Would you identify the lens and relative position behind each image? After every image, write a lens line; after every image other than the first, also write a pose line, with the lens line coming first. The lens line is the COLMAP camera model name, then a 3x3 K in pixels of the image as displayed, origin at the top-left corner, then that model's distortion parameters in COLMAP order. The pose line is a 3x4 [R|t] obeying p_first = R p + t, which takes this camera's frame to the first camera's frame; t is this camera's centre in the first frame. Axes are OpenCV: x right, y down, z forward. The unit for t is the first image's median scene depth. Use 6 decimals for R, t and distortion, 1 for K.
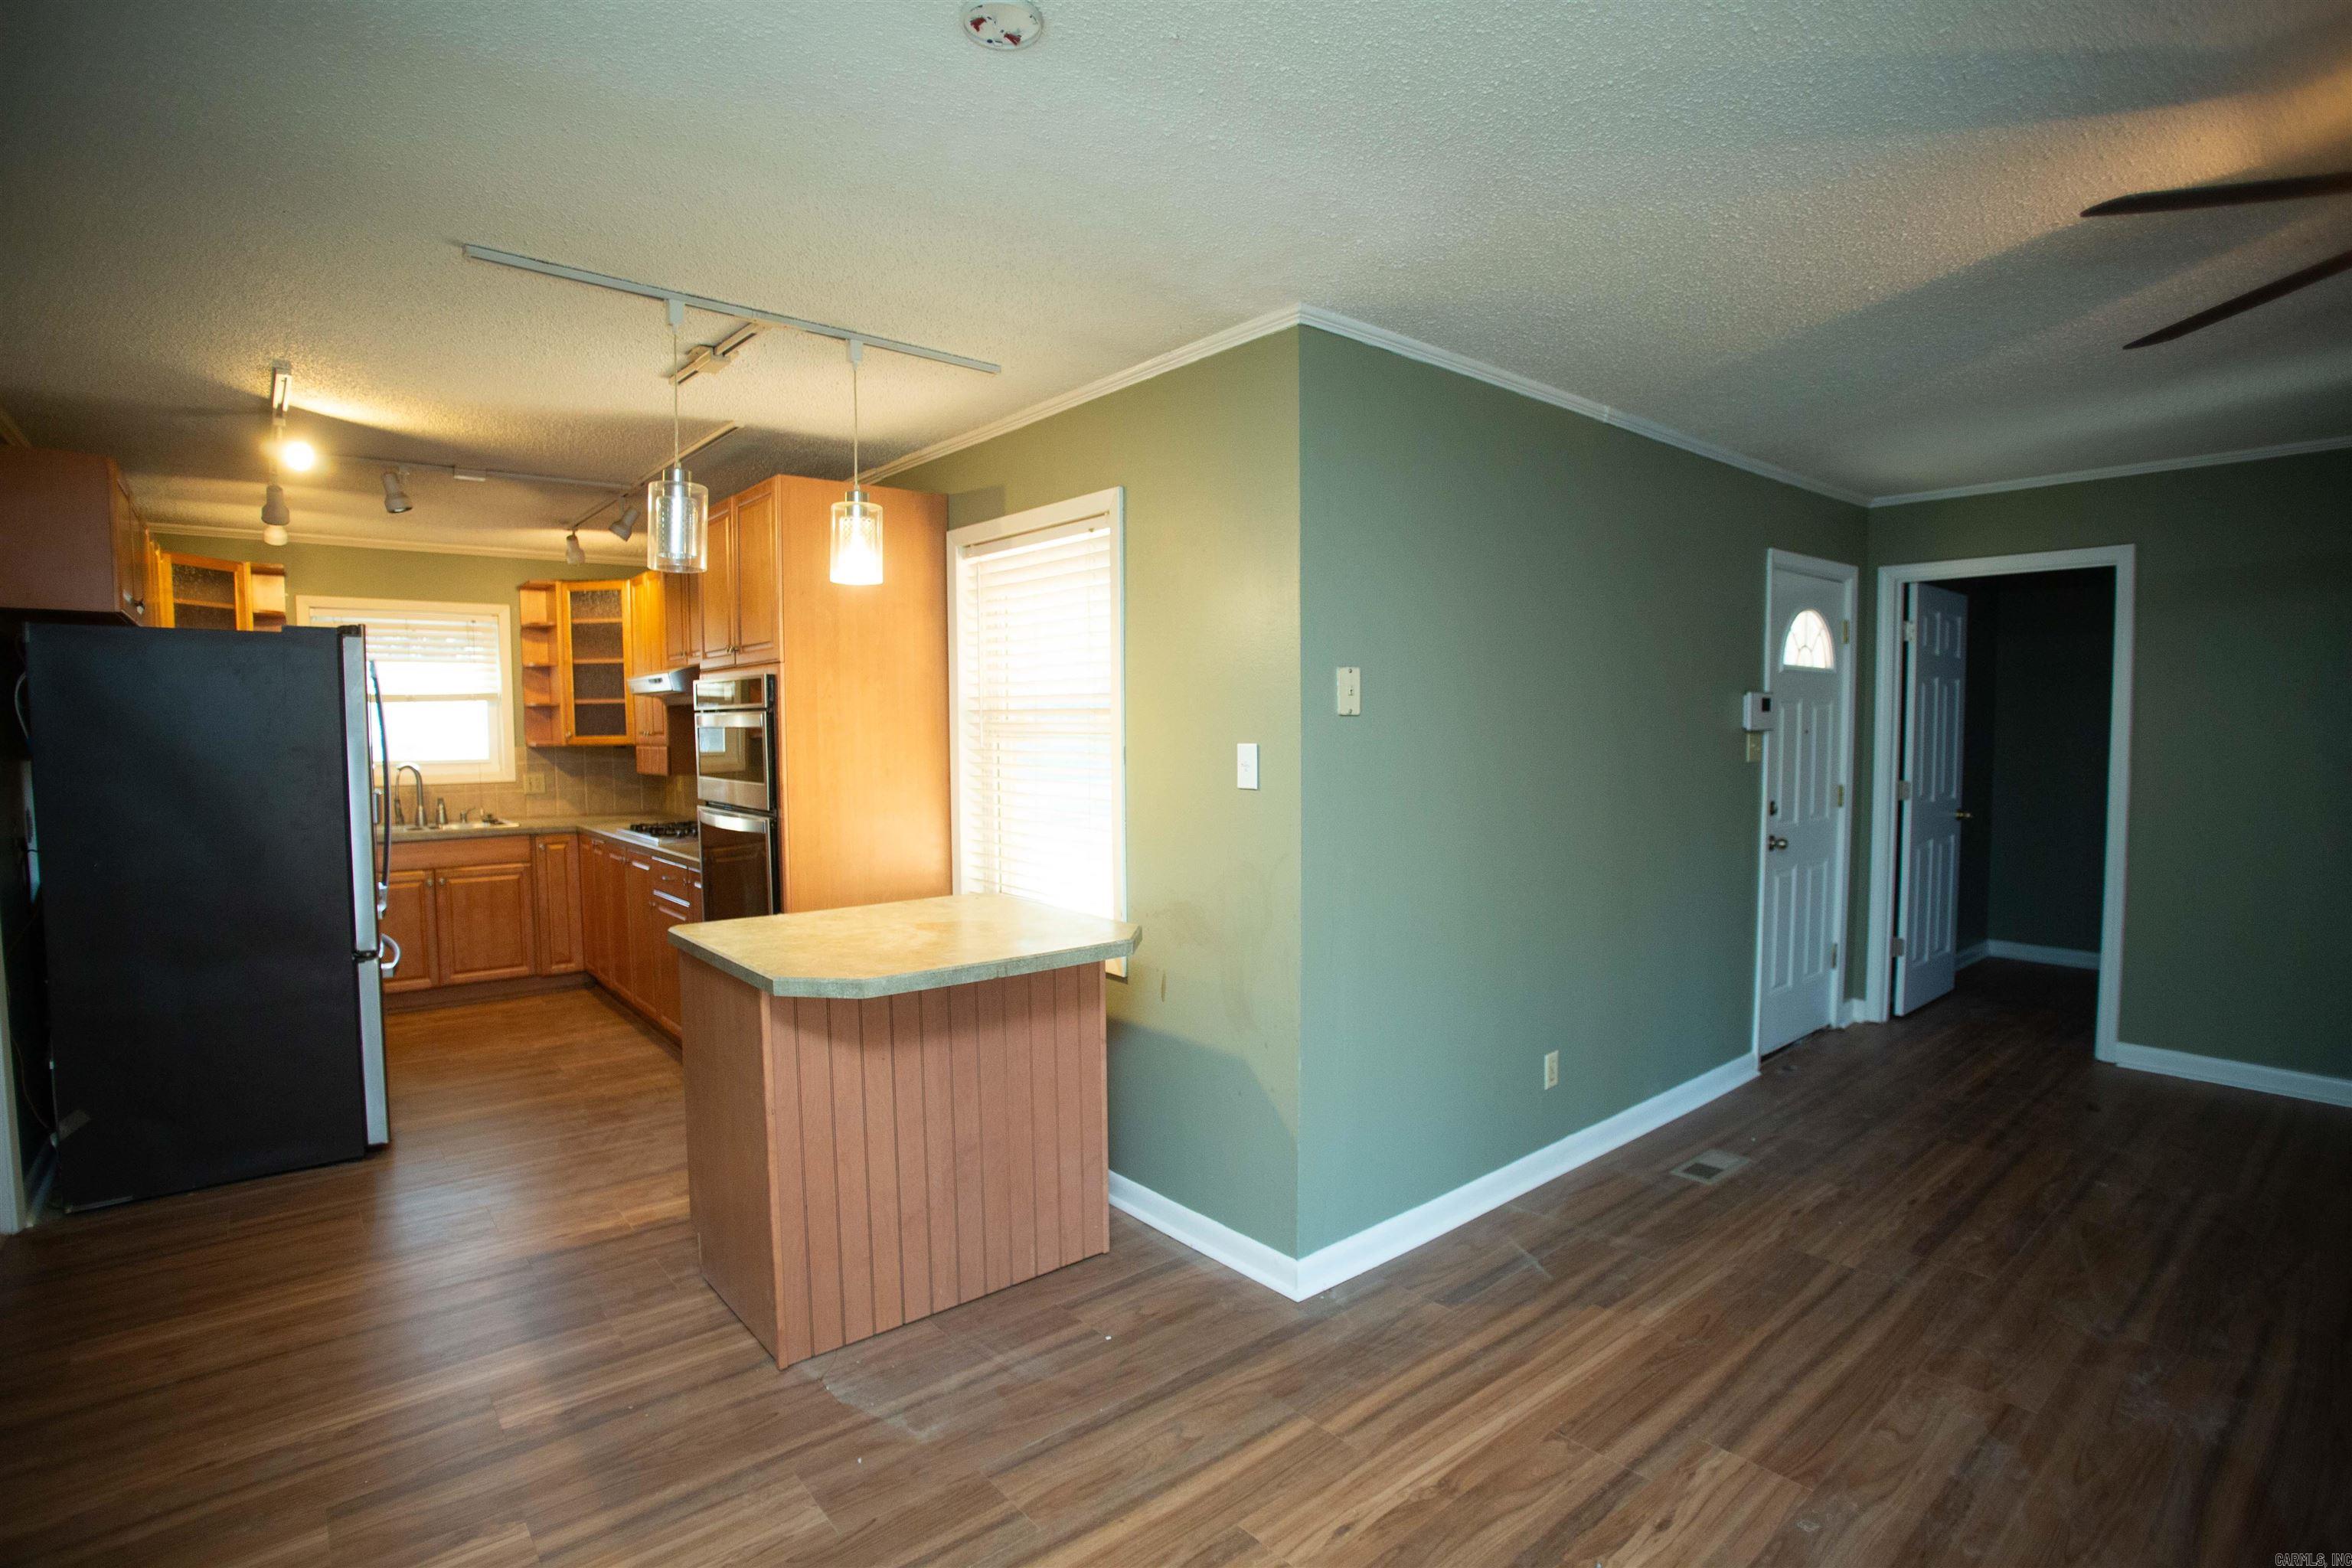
lens RADIAL K [[1143.8, 0, 1173.5], [0, 1143.8, 796.1], [0, 0, 1]] dist [-0.095106, 0.041805]
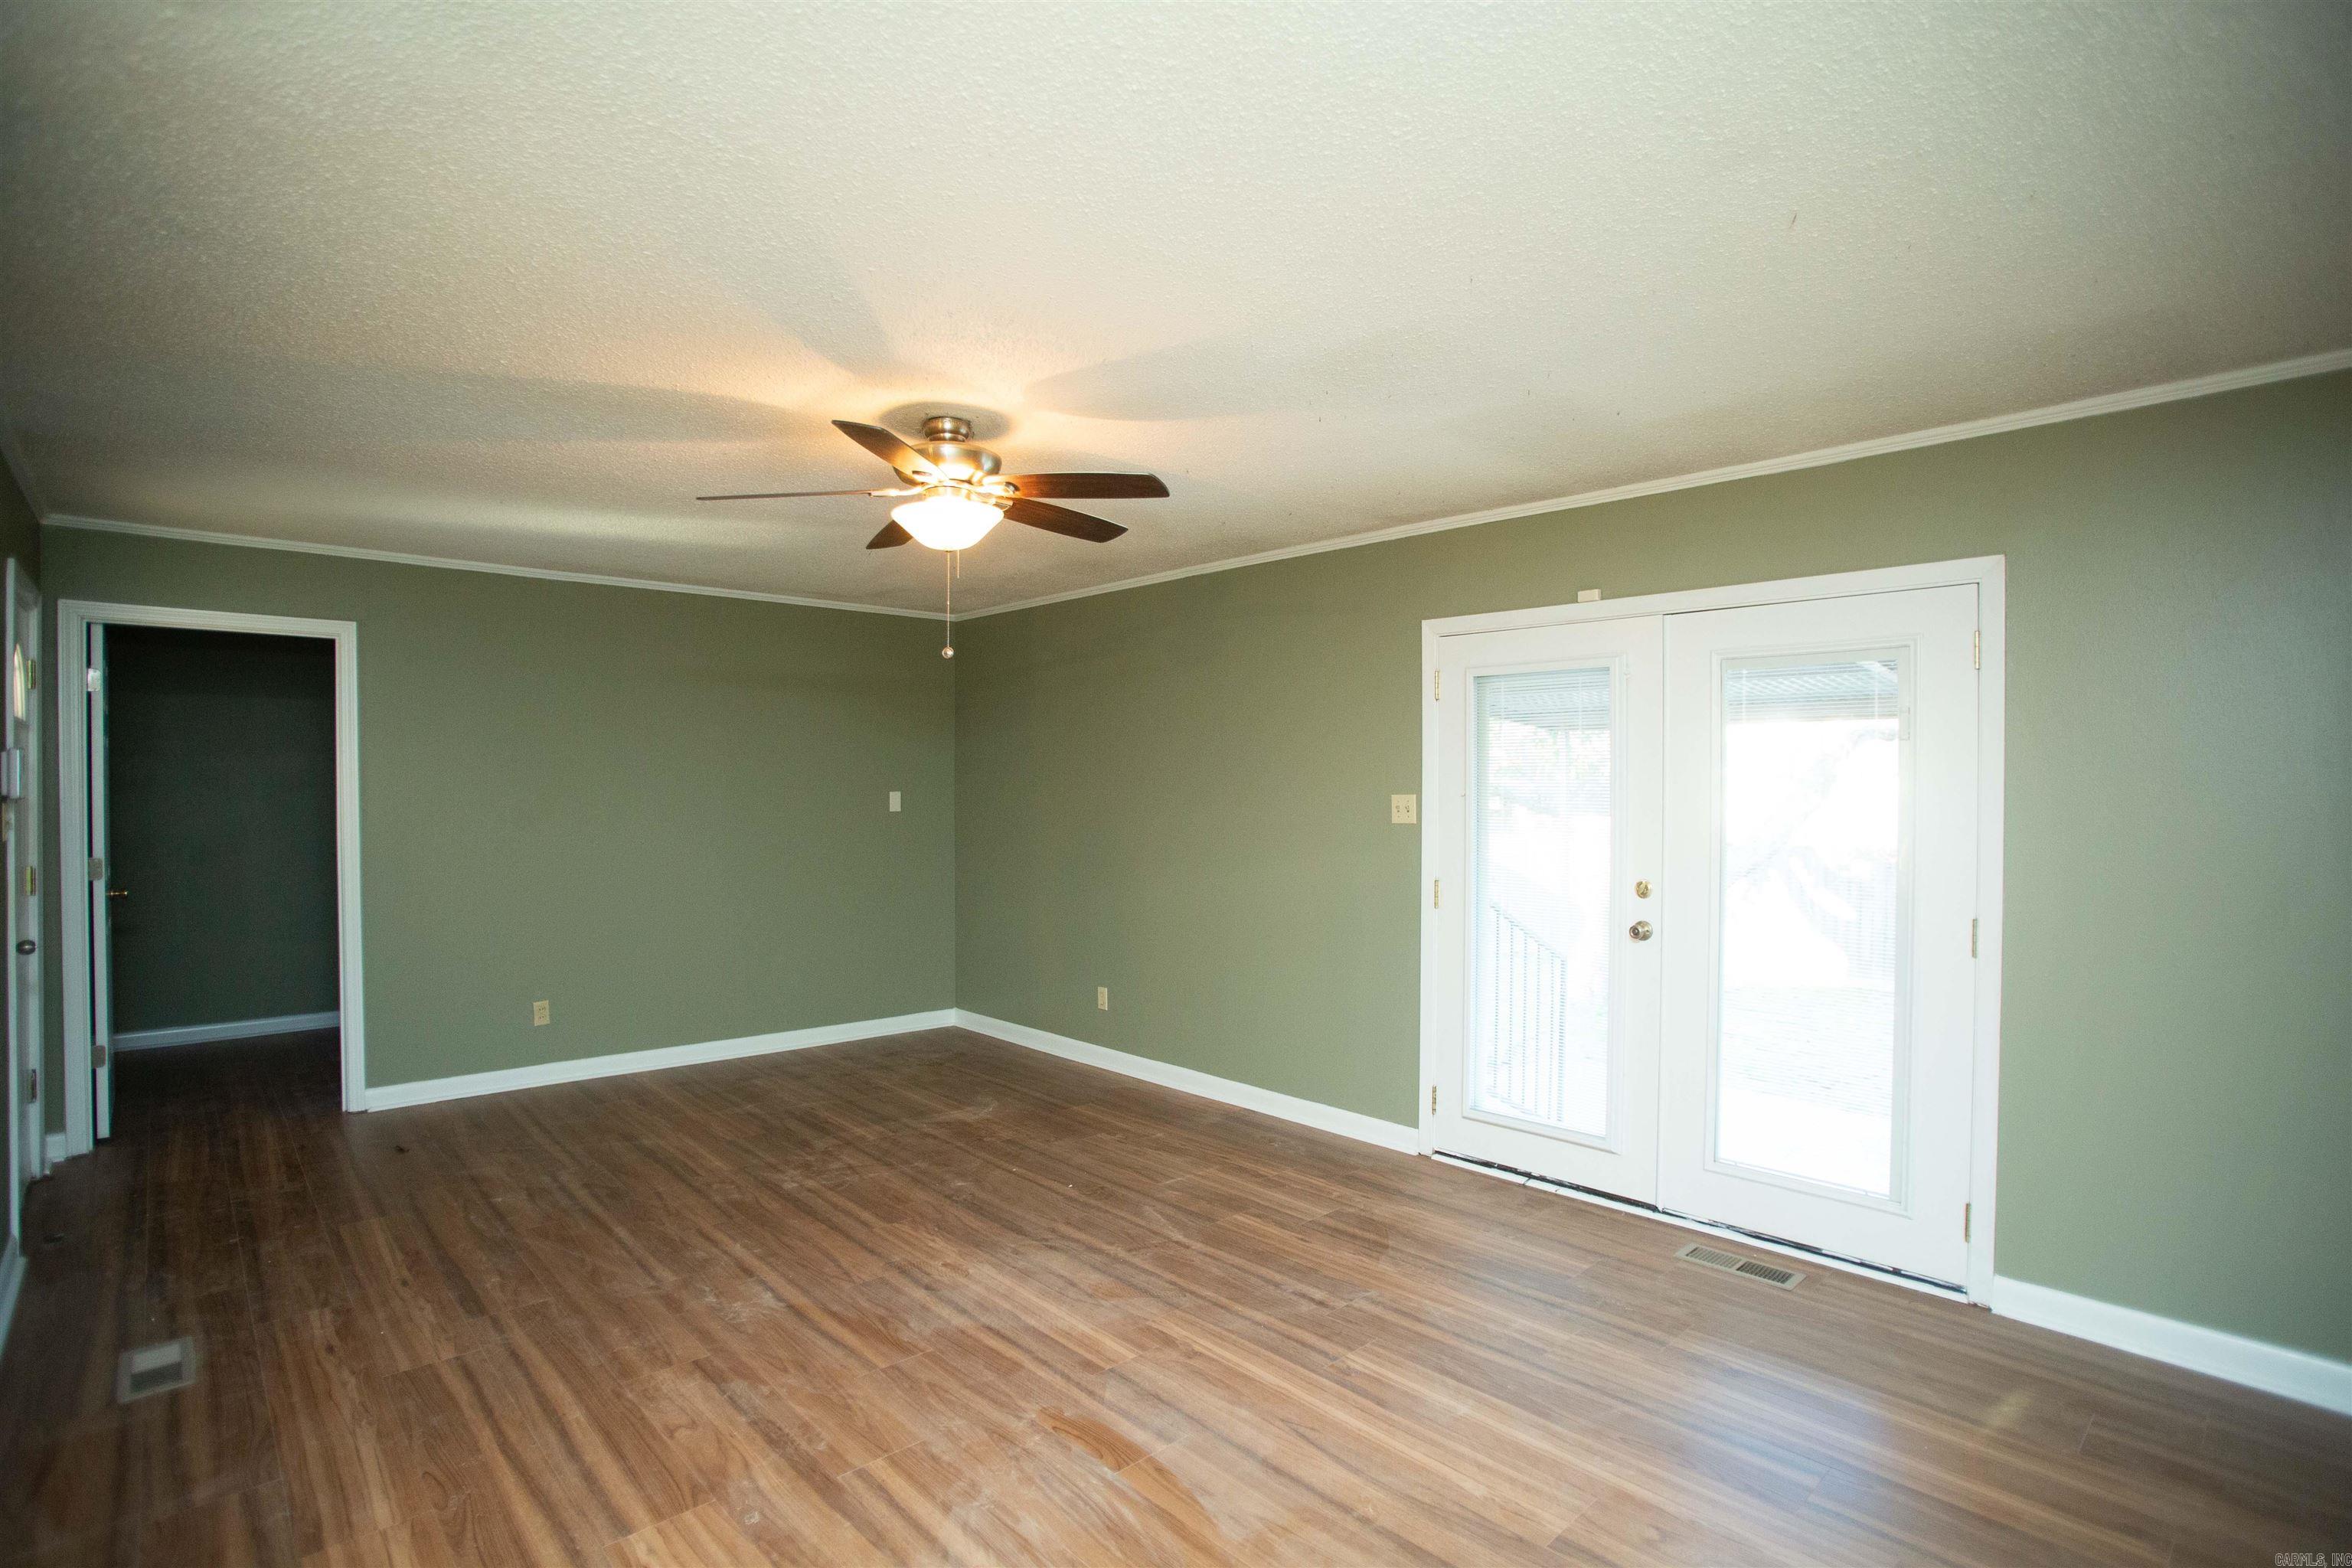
lens RADIAL K [[1143.8, 0, 1173.5], [0, 1143.8, 796.1], [0, 0, 1]] dist [-0.095106, 0.041805]
pose [[-0.053029, -0.004411, 0.998583, -0.265251], [0.063606, 0.997945, 0.007786, -0.018778], [-0.996565, 0.063929, -0.052640, 0.287790]]
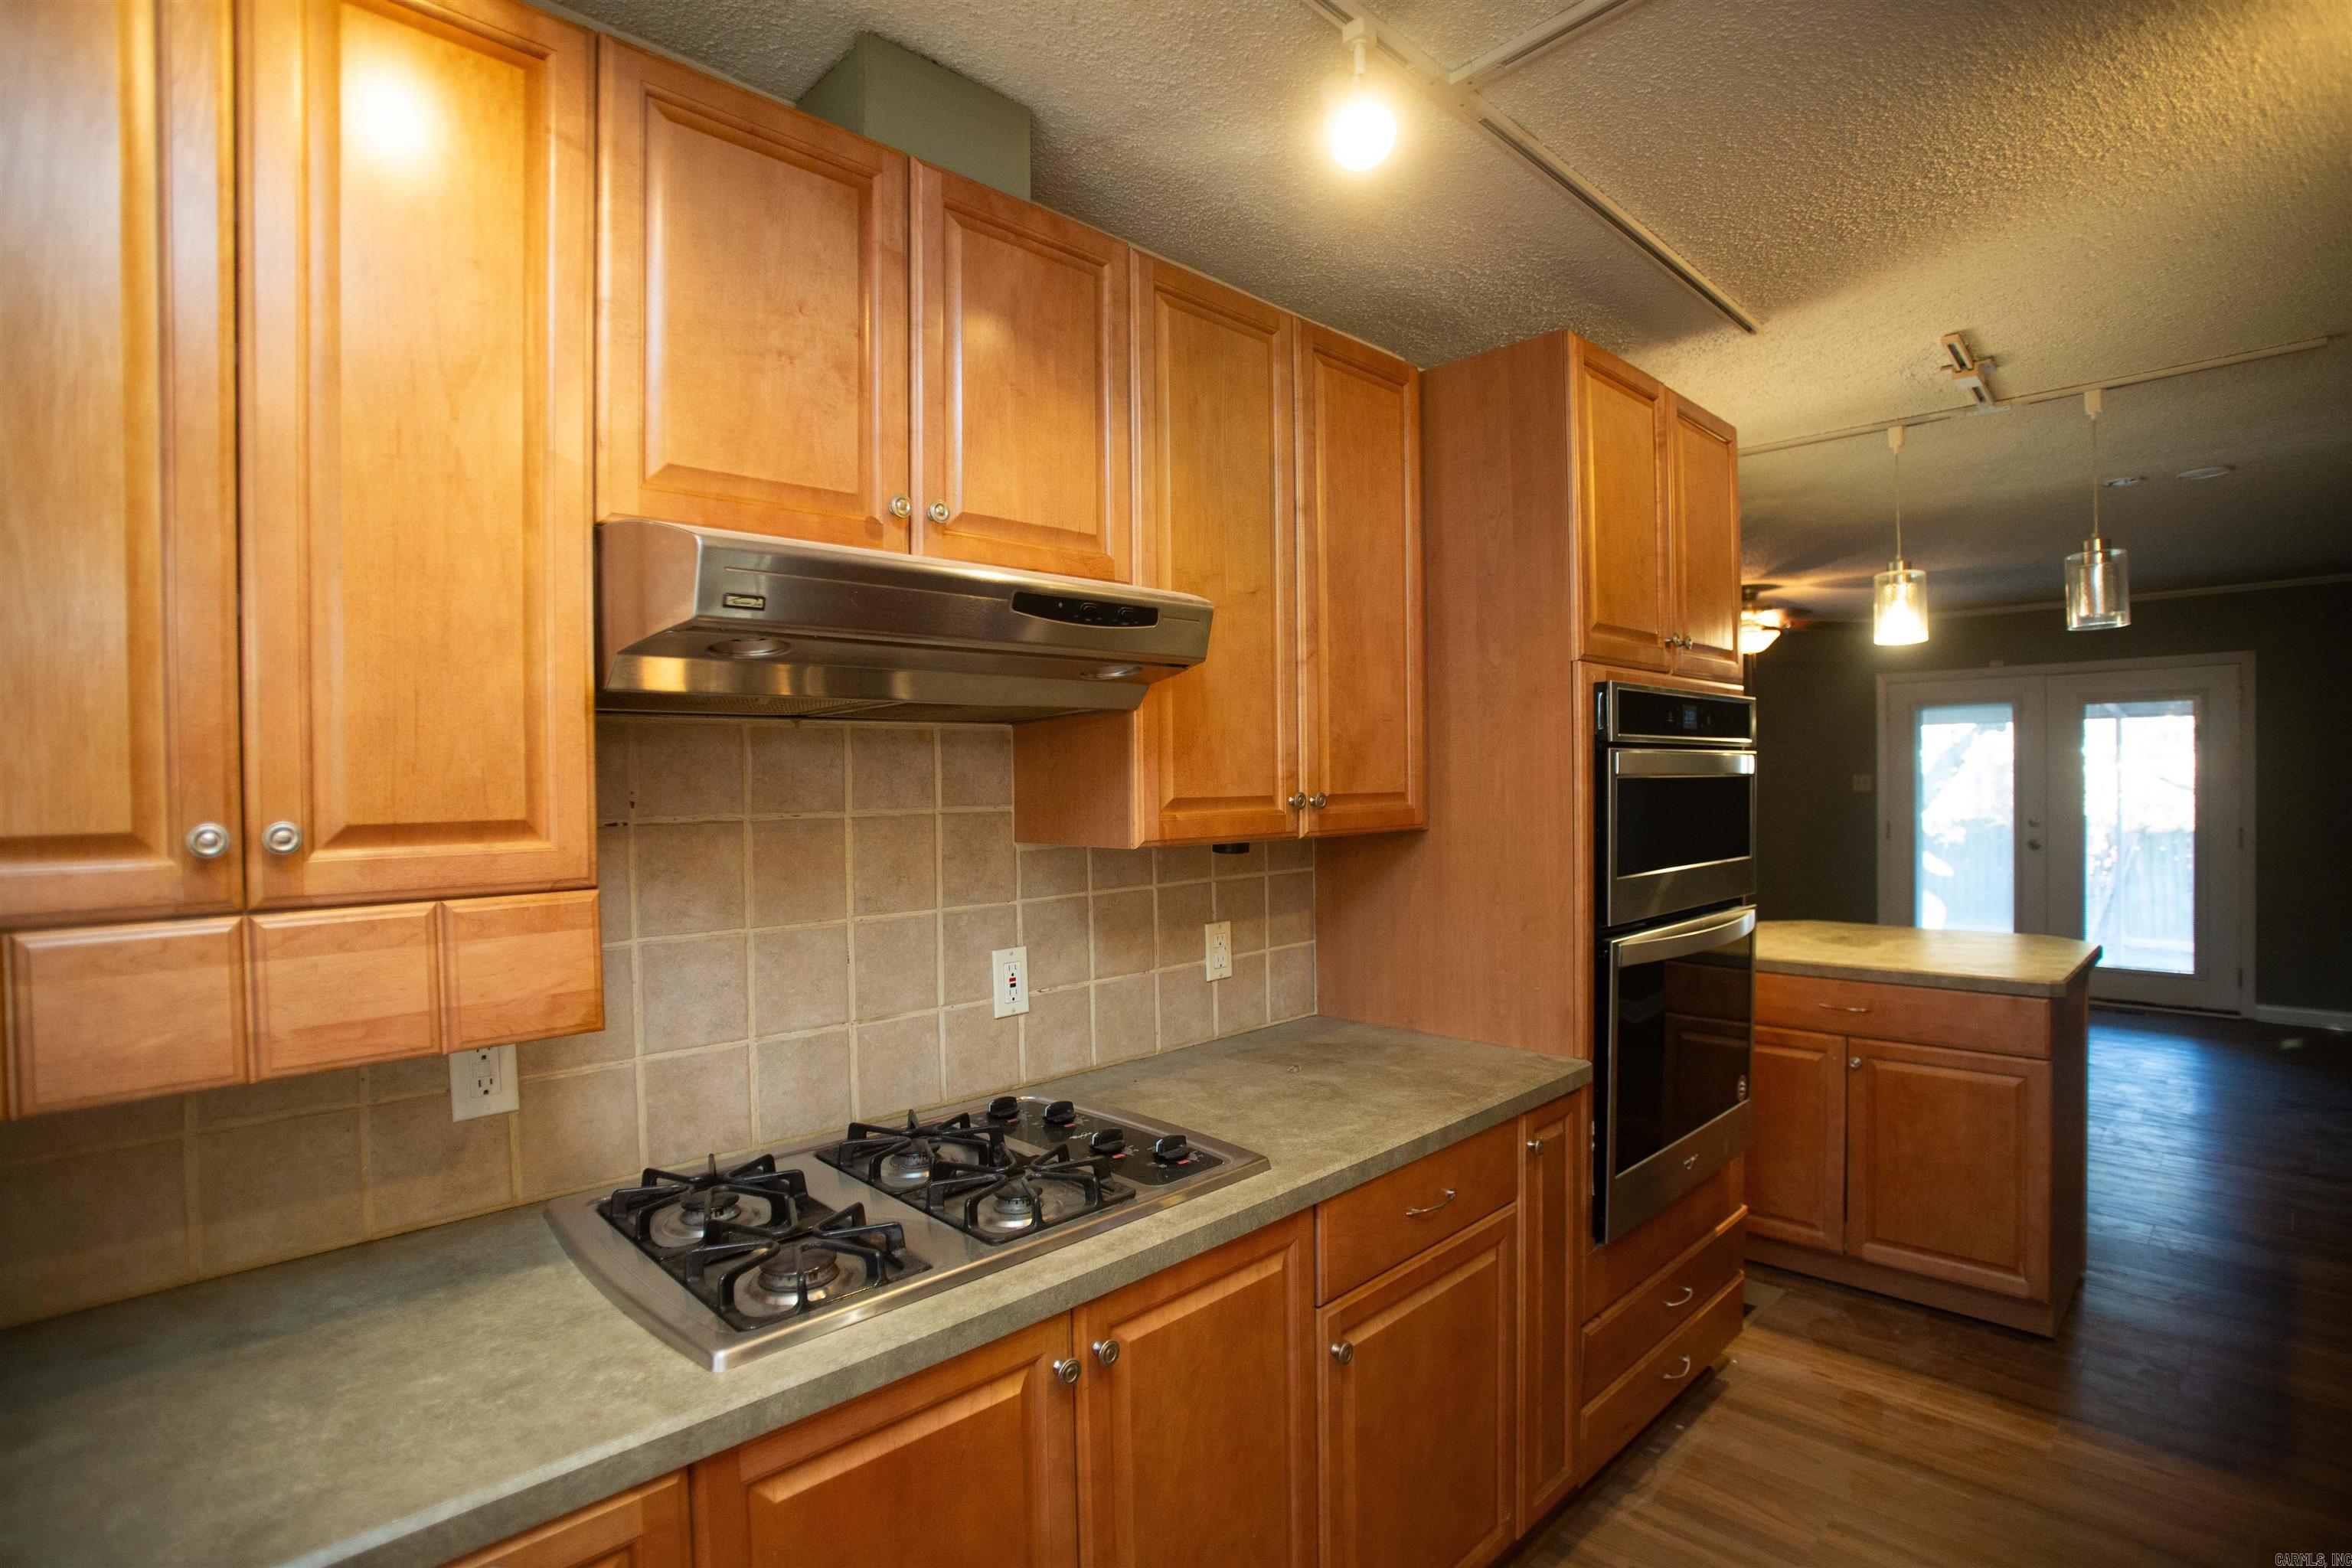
lens RADIAL K [[1149.1, 0, 1173.0], [0, 1149.1, 792.6], [0, 0, 1]] dist [-0.079130, 0.032972]
pose [[-0.074706, -0.004988, 0.997193, -0.961967], [0.080179, 0.996720, 0.010993, -0.080907], [-0.993977, 0.080775, -0.074061, 1.300583]]
